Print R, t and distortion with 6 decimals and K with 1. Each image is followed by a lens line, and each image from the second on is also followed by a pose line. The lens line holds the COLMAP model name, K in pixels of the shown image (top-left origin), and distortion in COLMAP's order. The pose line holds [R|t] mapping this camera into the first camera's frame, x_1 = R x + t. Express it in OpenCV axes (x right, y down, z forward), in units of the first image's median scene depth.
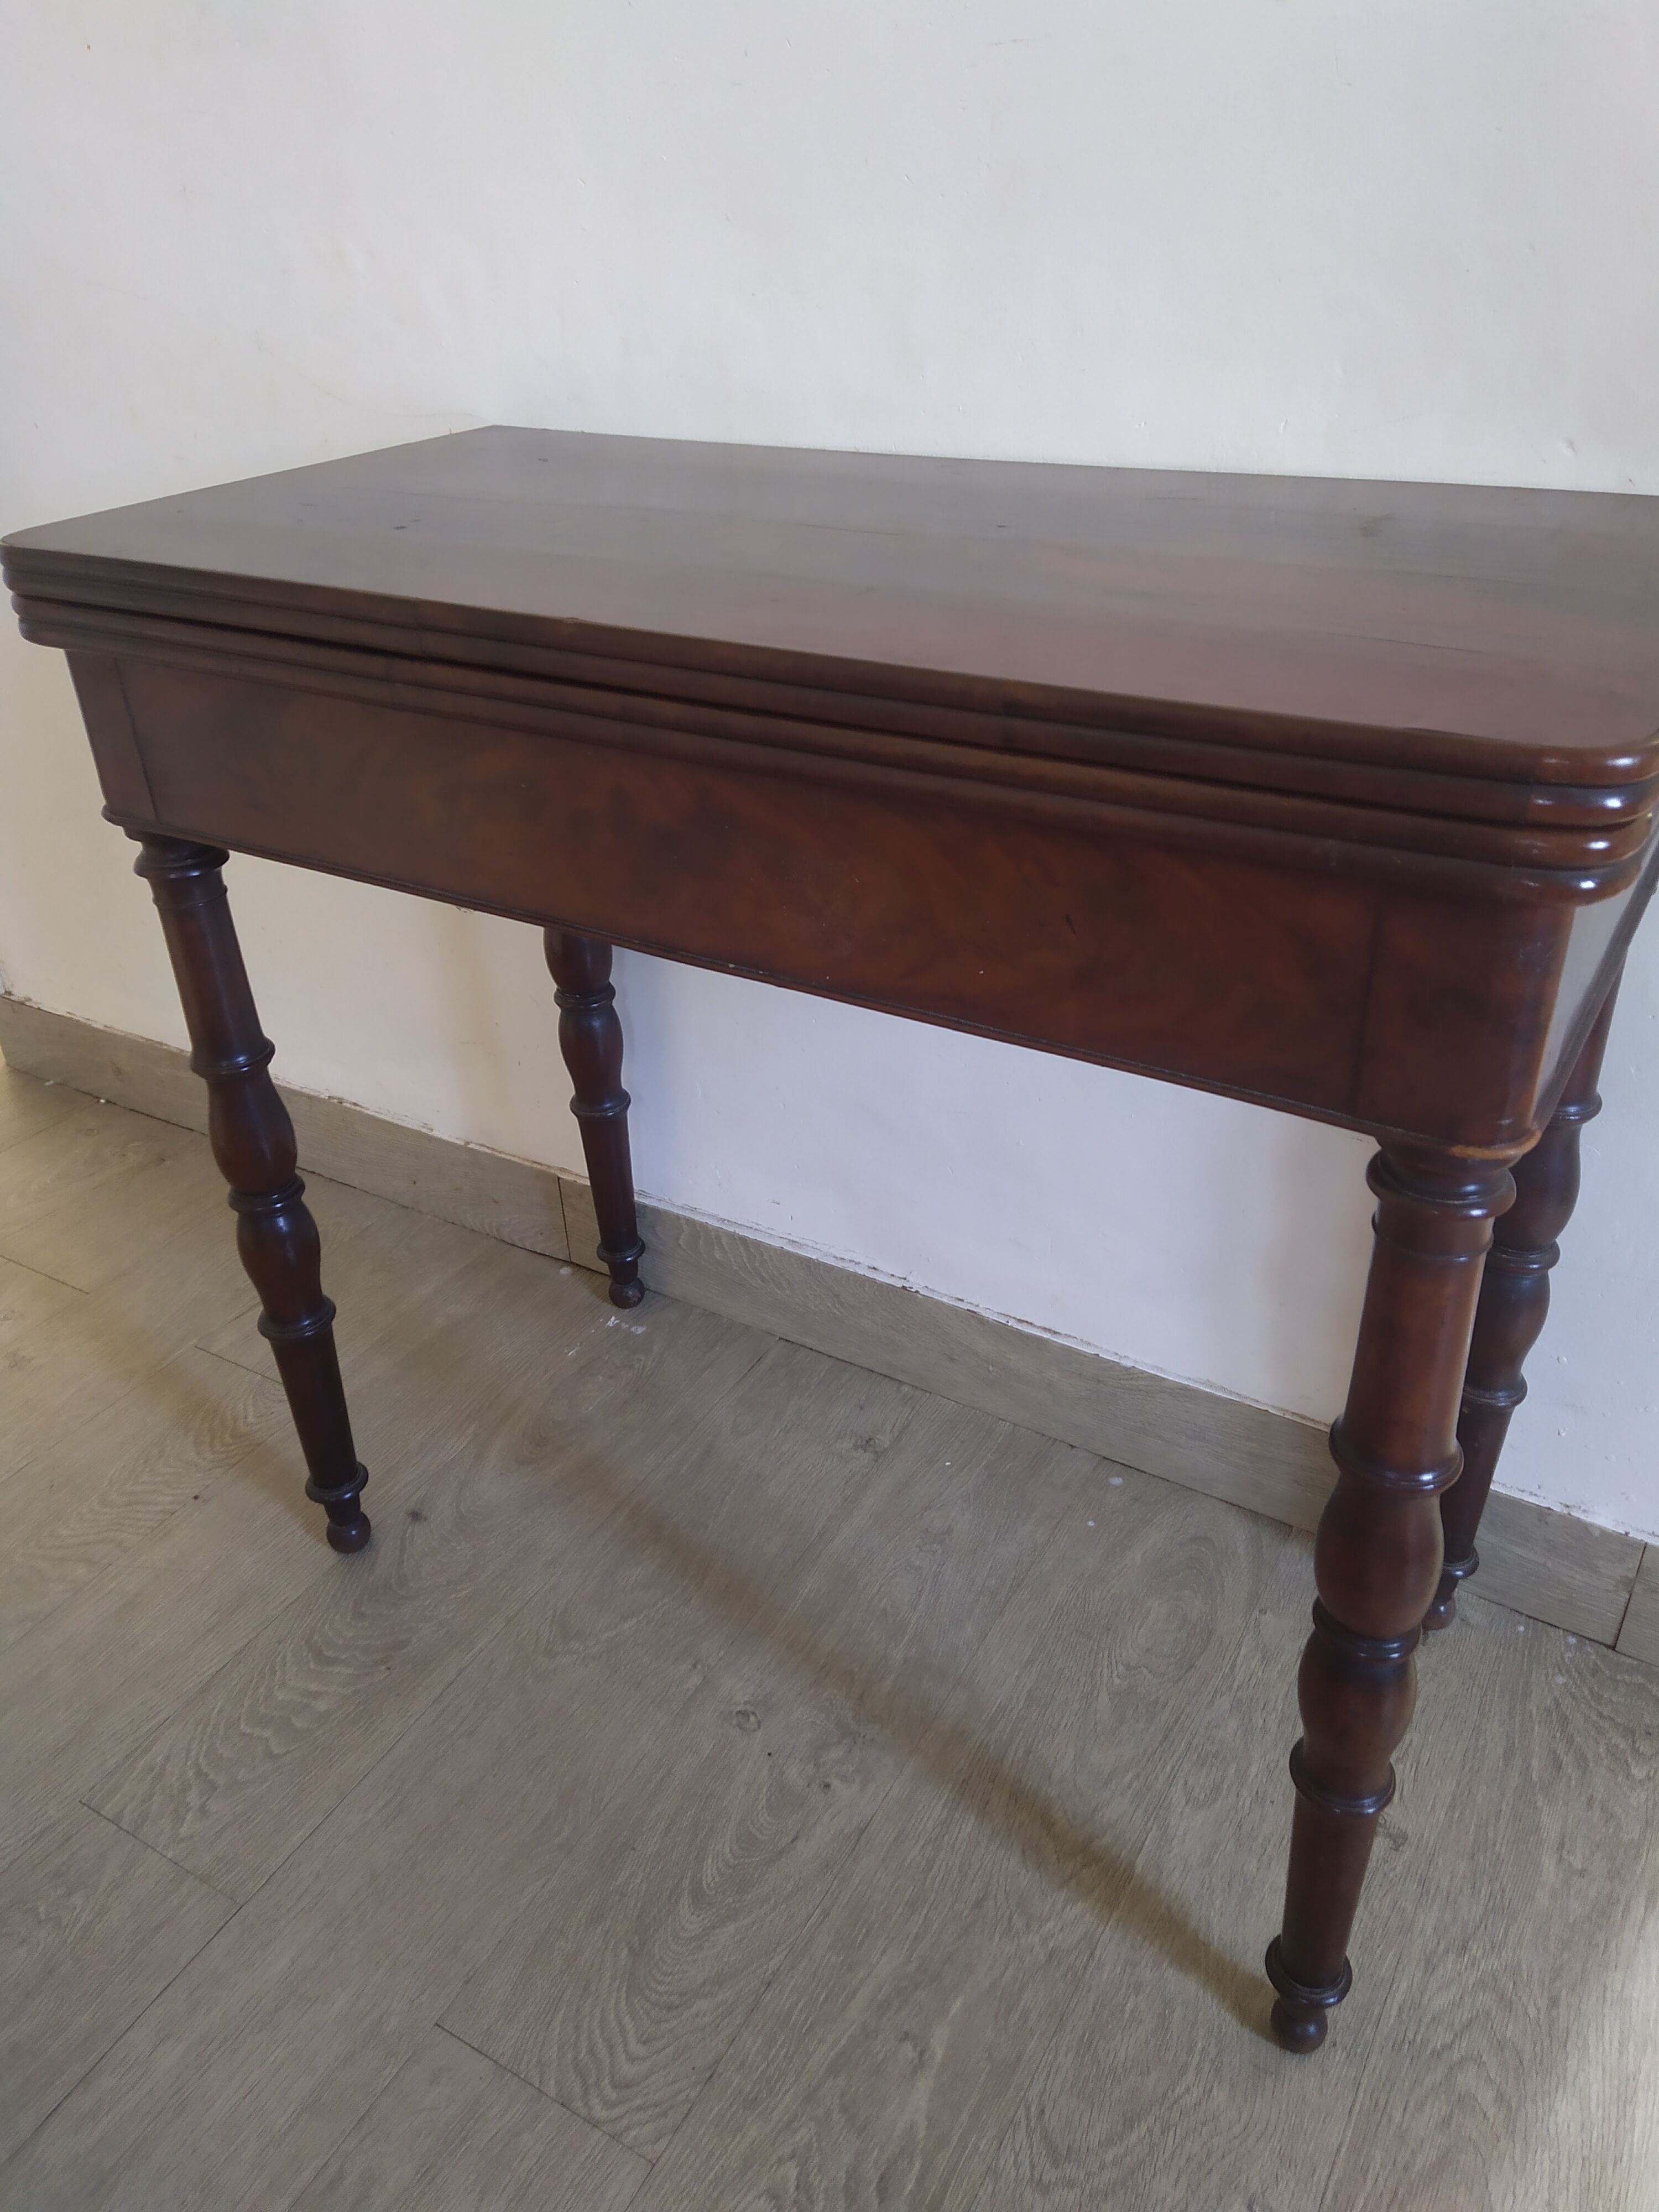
lens RADIAL K [[1650.6, 0, 816.6], [0, 1650.6, 1095.7], [0, 0, 1]] dist [0.119801, -0.175079]
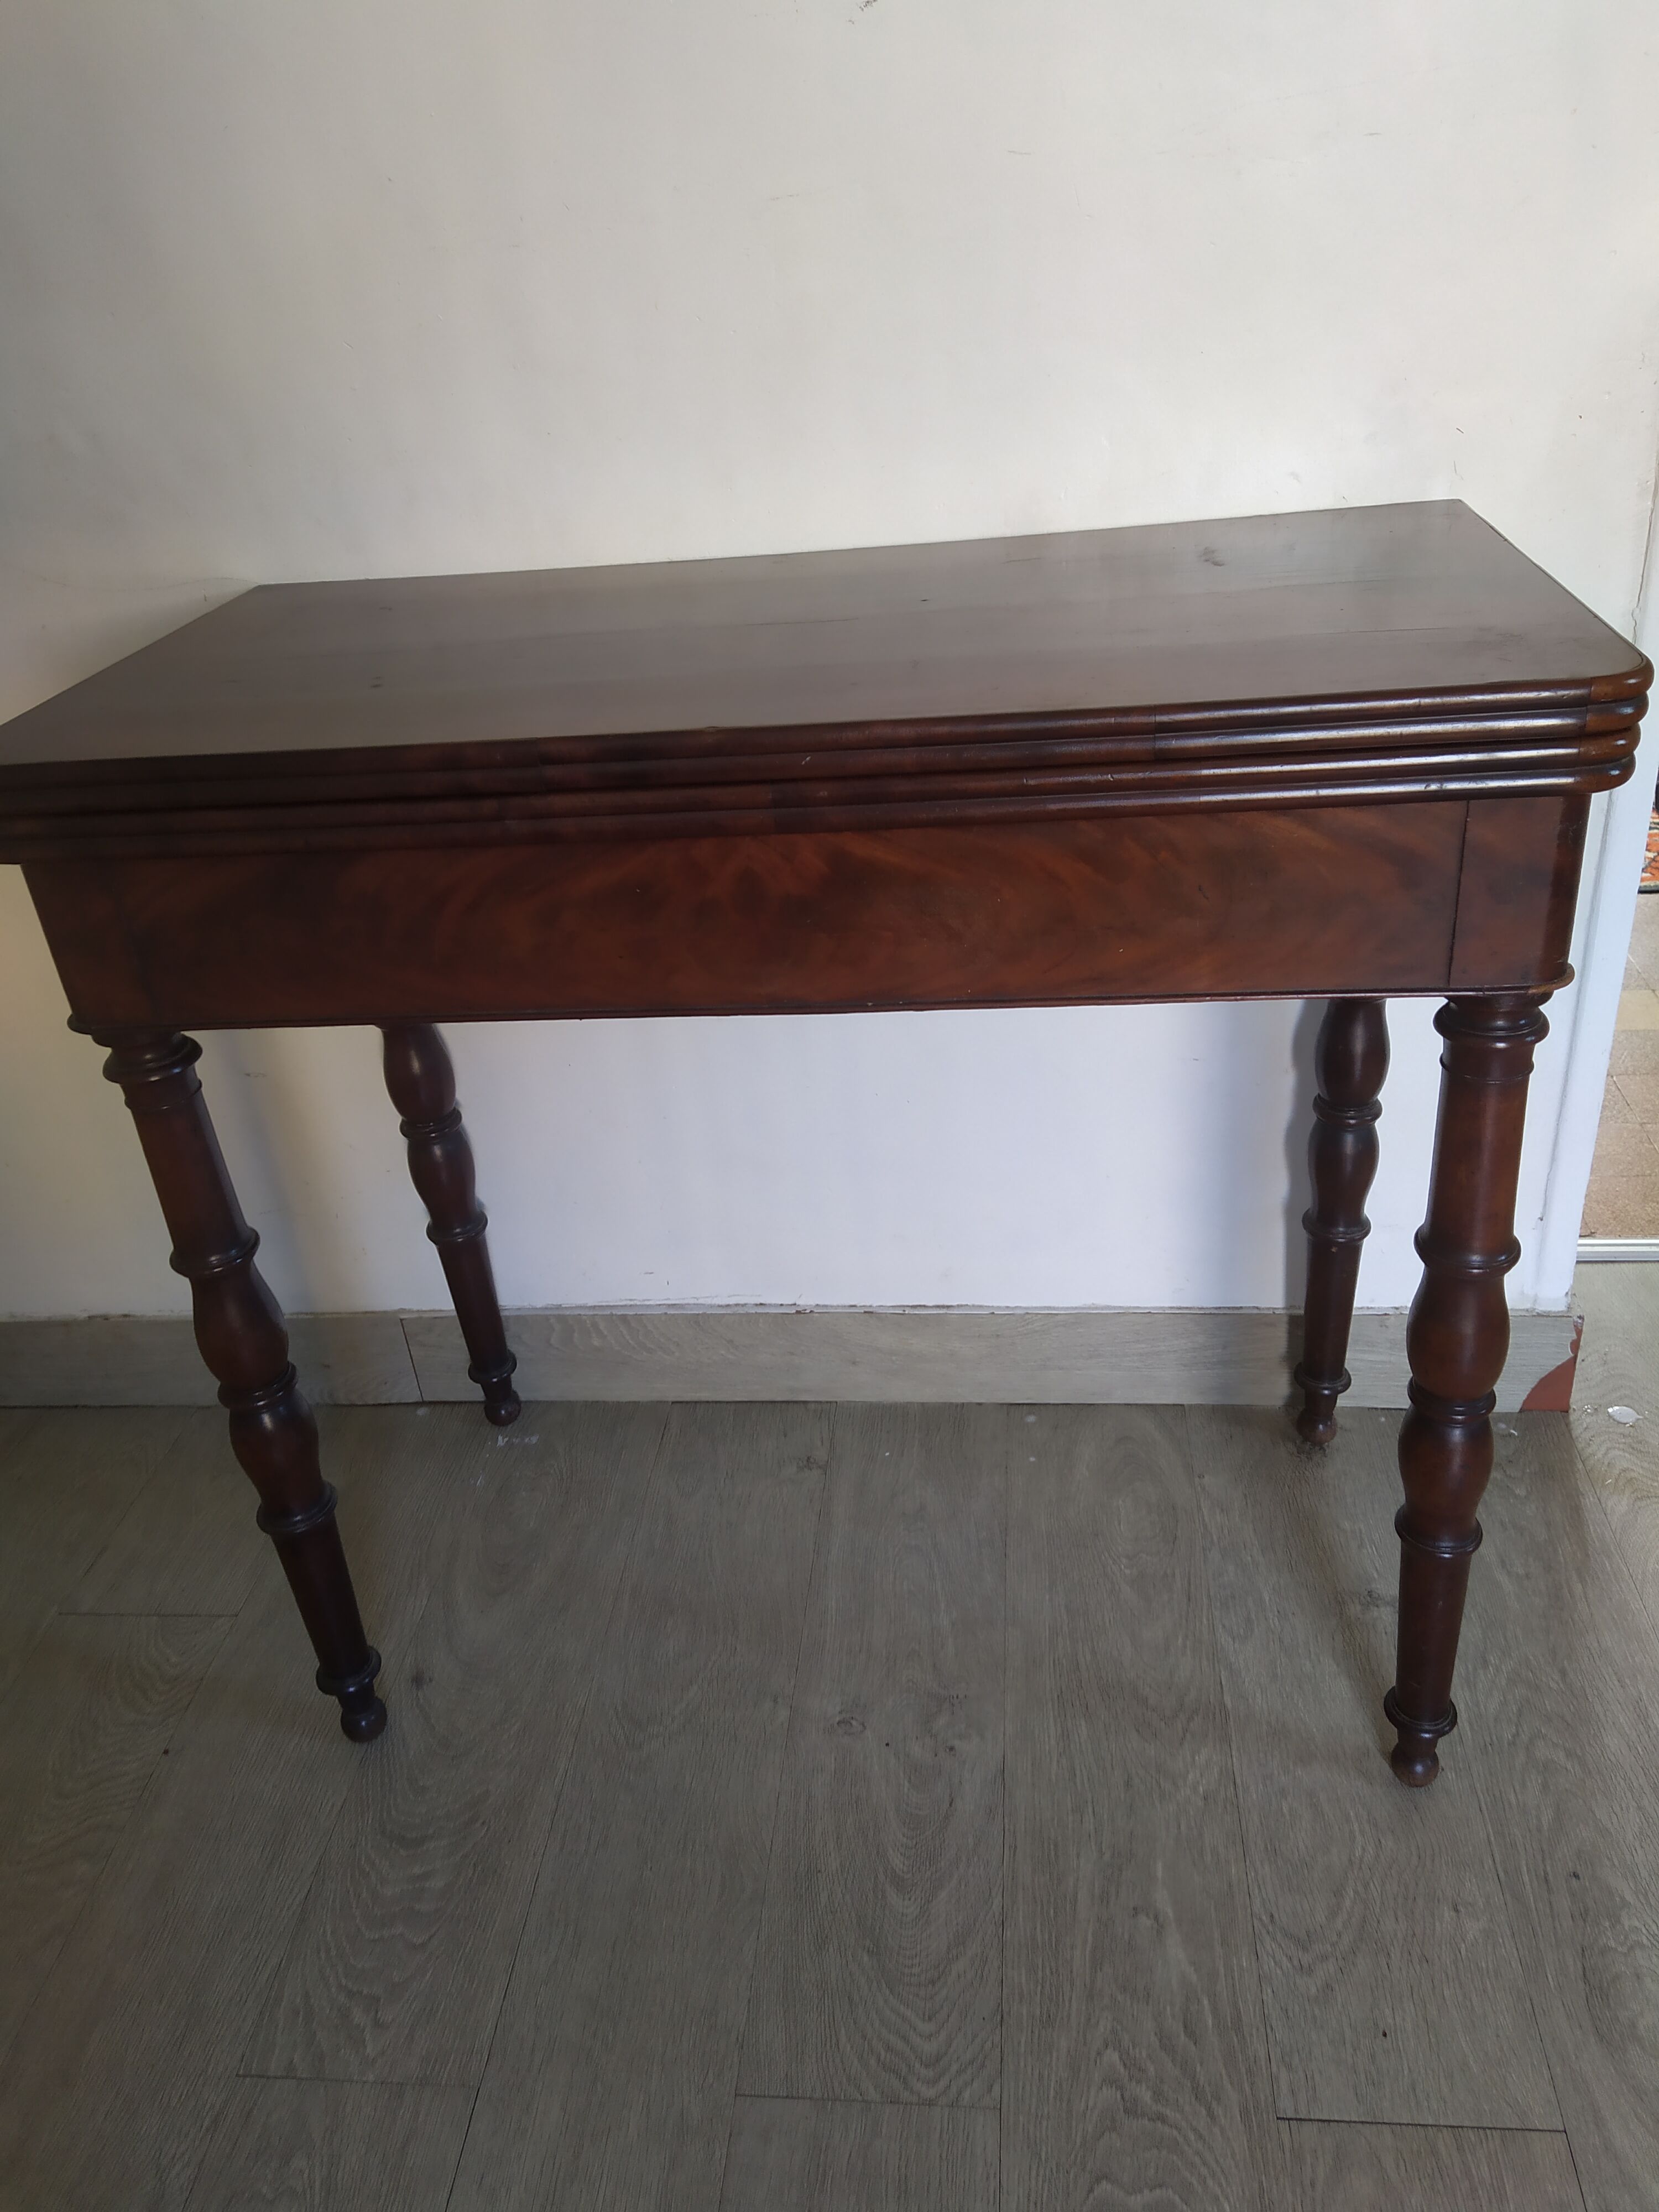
lens RADIAL K [[1650.6, 0, 816.6], [0, 1650.6, 1095.7], [0, 0, 1]] dist [0.119801, -0.175079]
pose [[0.905464, -0.244493, 0.346926, -0.360709], [0.261301, 0.965256, -0.001728, -0.018704], [-0.334450, 0.092217, 0.937891, -0.029660]]
